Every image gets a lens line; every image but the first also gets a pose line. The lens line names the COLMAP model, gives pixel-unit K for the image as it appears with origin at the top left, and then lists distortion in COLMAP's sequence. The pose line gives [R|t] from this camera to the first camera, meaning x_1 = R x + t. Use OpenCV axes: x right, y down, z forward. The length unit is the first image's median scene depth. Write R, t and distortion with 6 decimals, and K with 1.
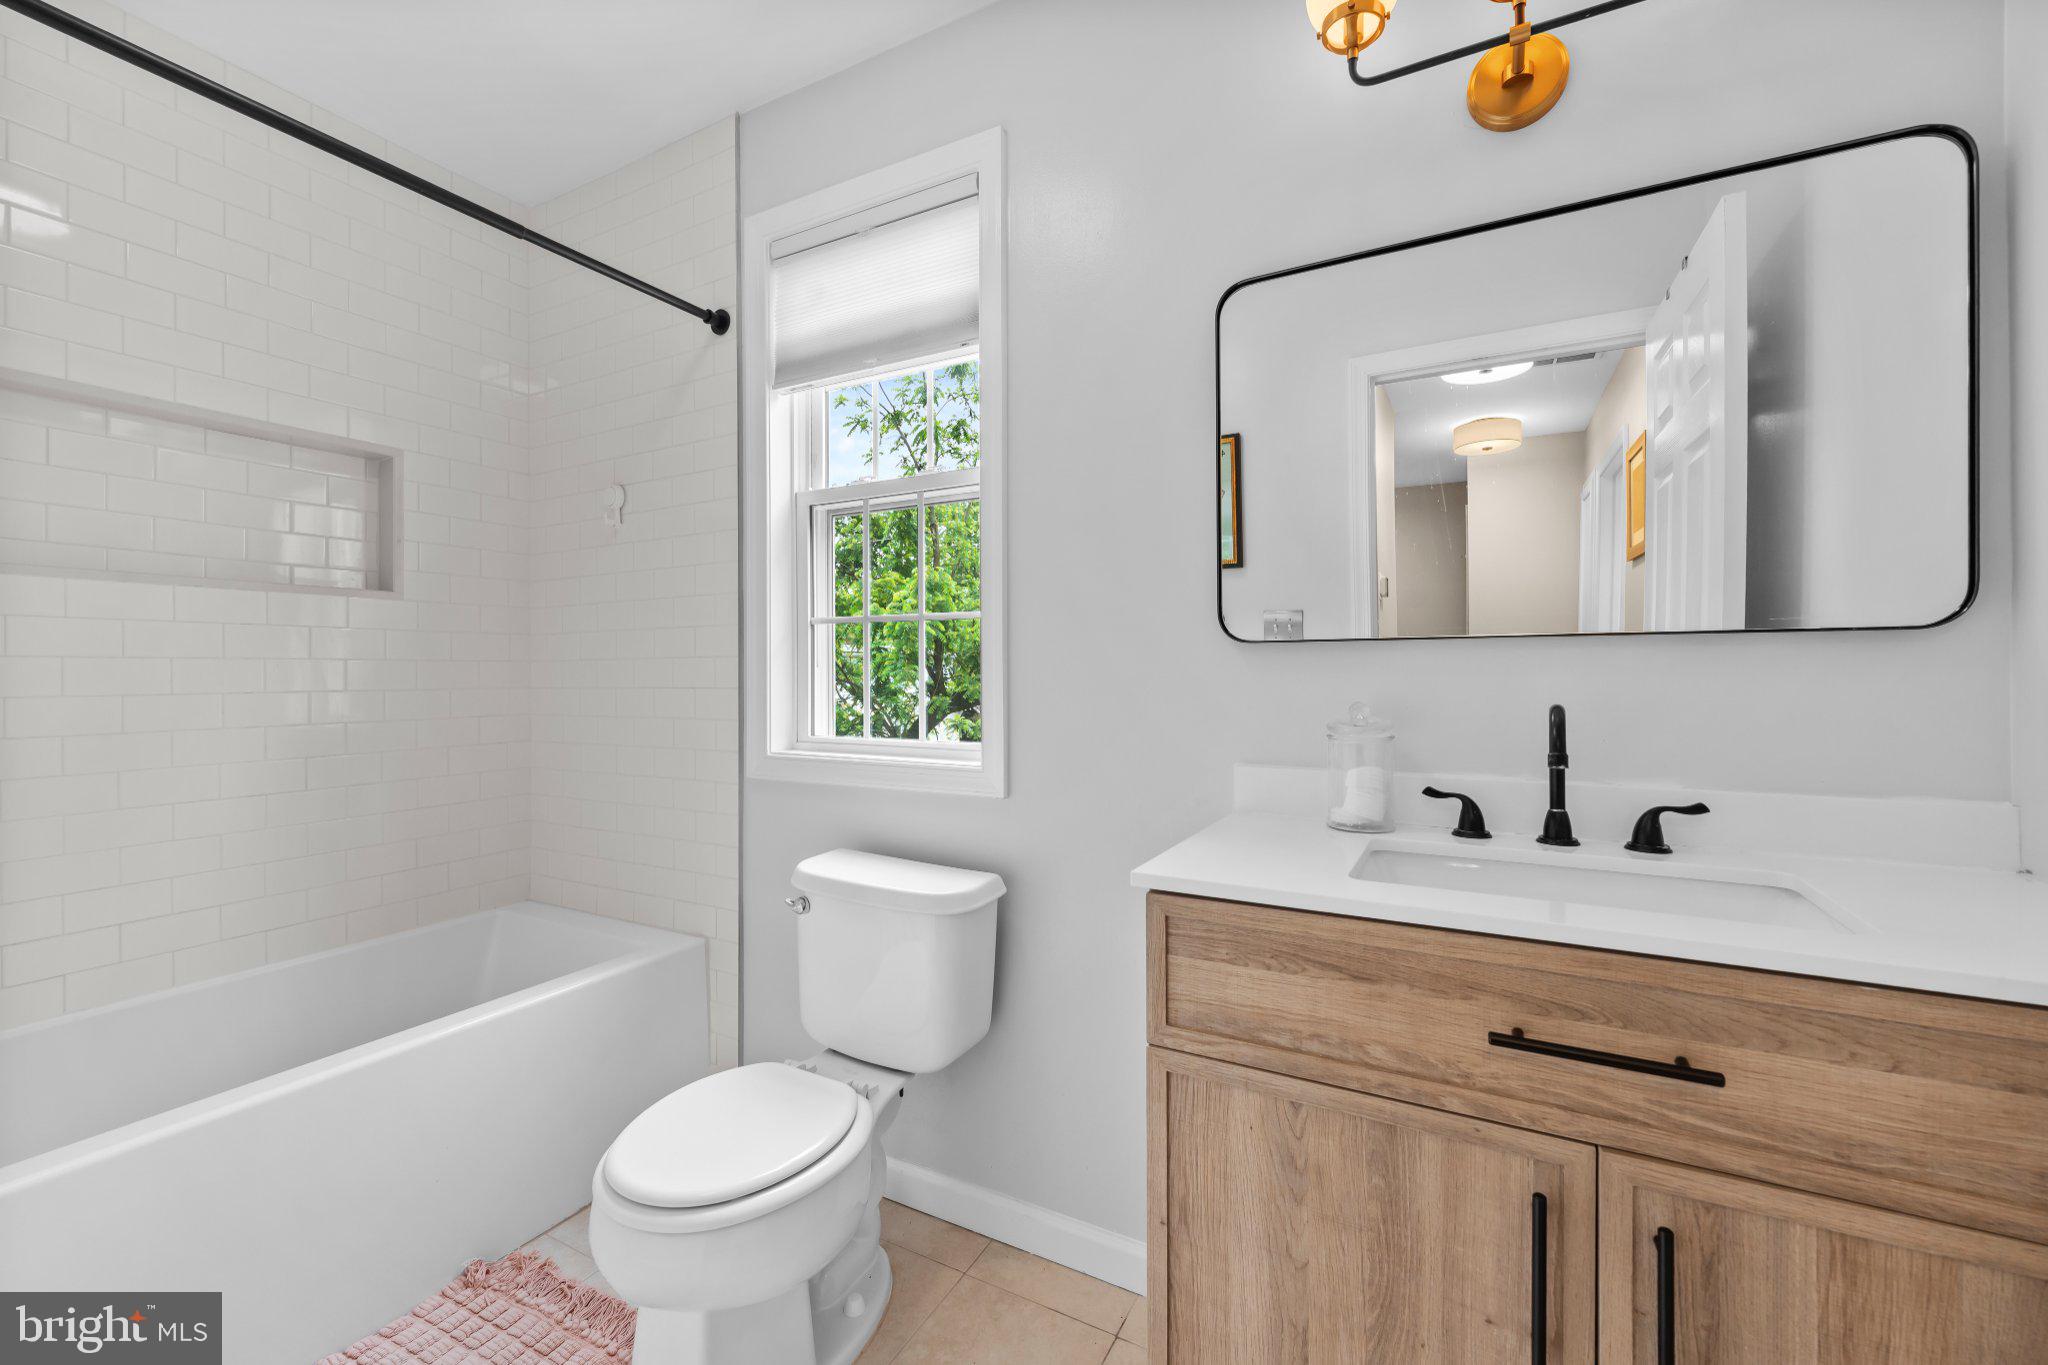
lens RADIAL K [[831.4, 0, 1029.8], [0, 831.4, 676.0], [0, 0, 1]] dist [-0.003737, -0.000150]
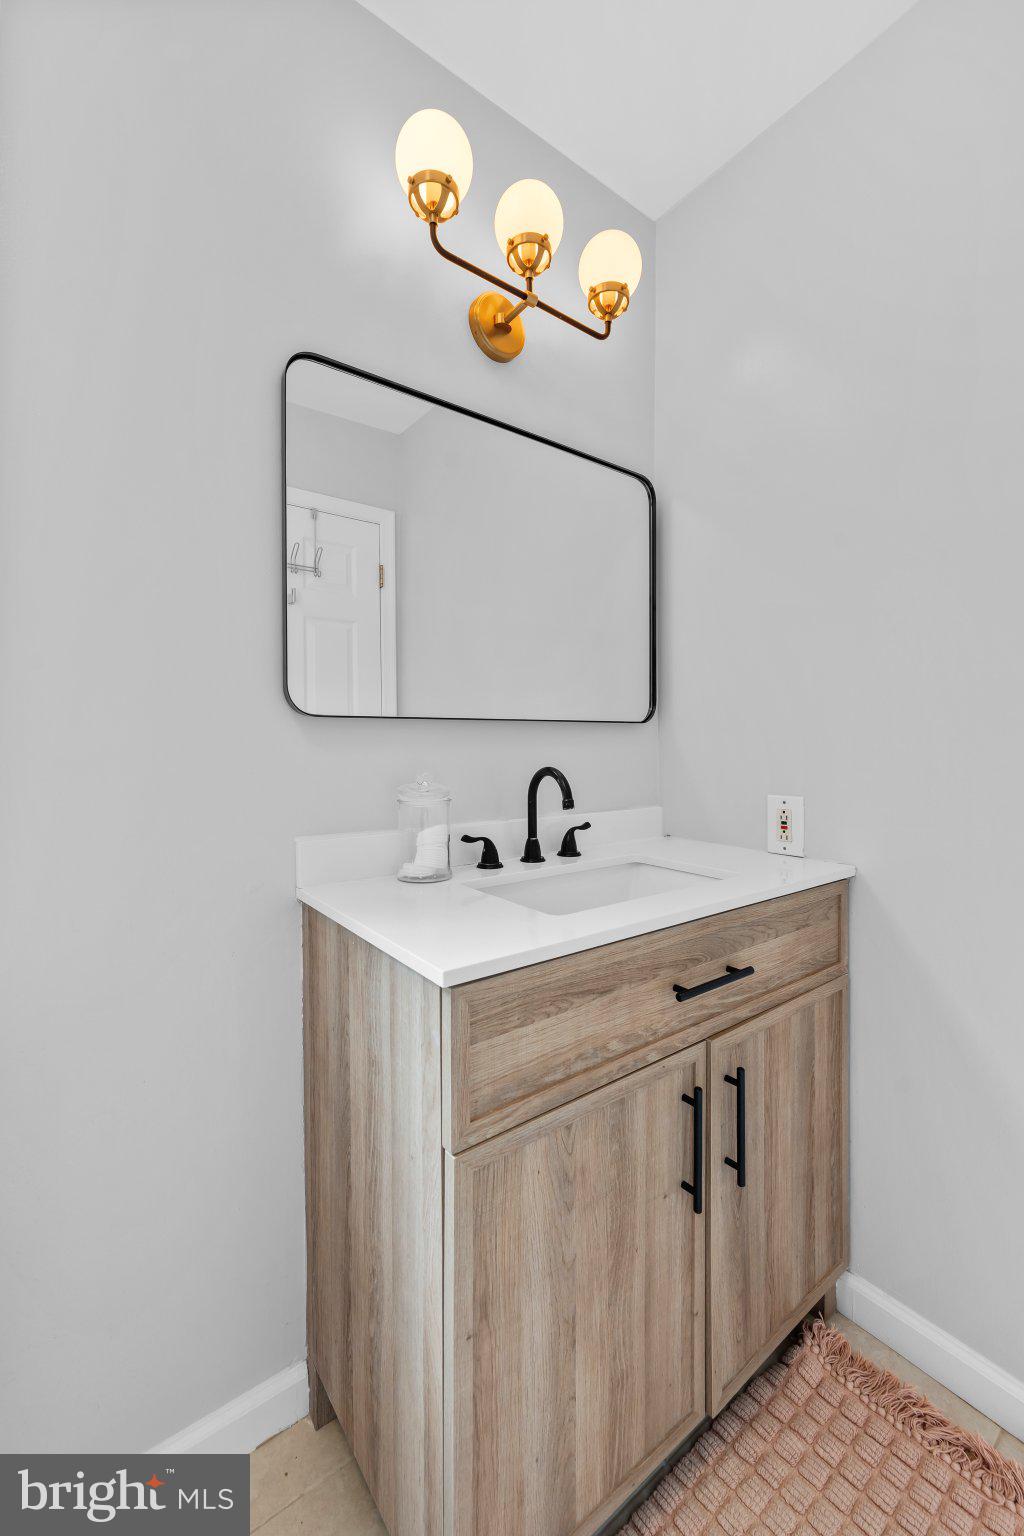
lens RADIAL K [[623.6, 0, 525.6], [0, 623.6, 744.4], [0, 0, 1]] dist [-0.003737, -0.000150]
pose [[0.413617, 0.000391, 0.910451, -0.488073], [0.006153, 0.999976, -0.003225, -0.002548], [-0.910430, 0.006935, 0.413604, 0.710373]]
